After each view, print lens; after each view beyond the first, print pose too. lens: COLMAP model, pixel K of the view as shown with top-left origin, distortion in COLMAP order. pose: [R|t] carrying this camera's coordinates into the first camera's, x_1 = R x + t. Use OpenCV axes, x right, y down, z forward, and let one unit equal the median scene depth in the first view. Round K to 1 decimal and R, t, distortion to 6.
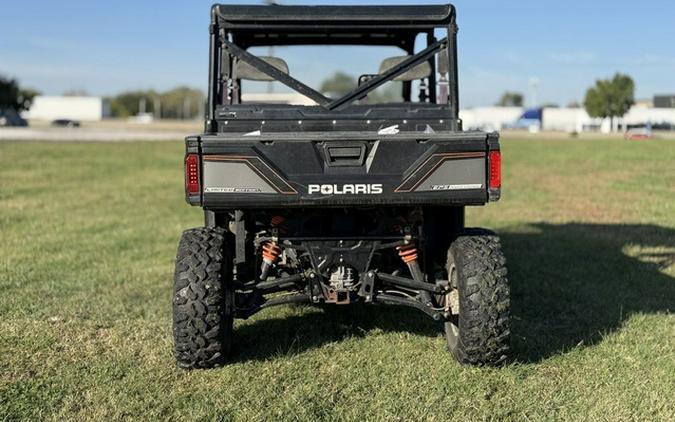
lens RADIAL K [[952.3, 0, 336.9], [0, 952.3, 174.3], [0, 0, 1]] dist [0.142839, -0.003577]
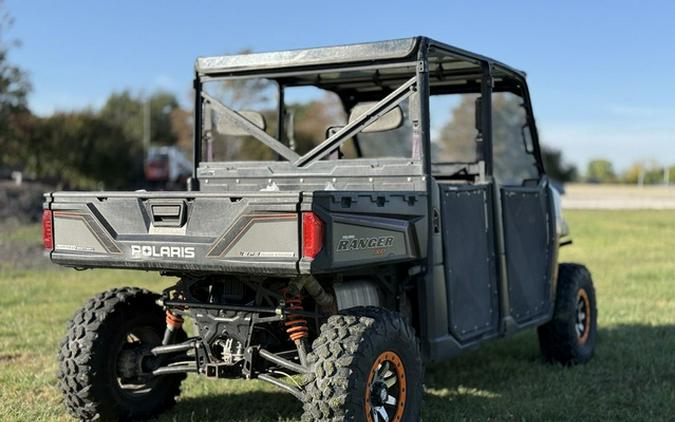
lens RADIAL K [[948.9, 0, 337.5], [0, 948.9, 211.0], [0, 0, 1]] dist [-0.040202, -0.009800]
pose [[0.844917, 0.015281, -0.534680, 0.626041], [-0.032508, 0.999211, -0.022813, -0.007834], [0.533909, 0.036656, 0.844747, 0.321134]]
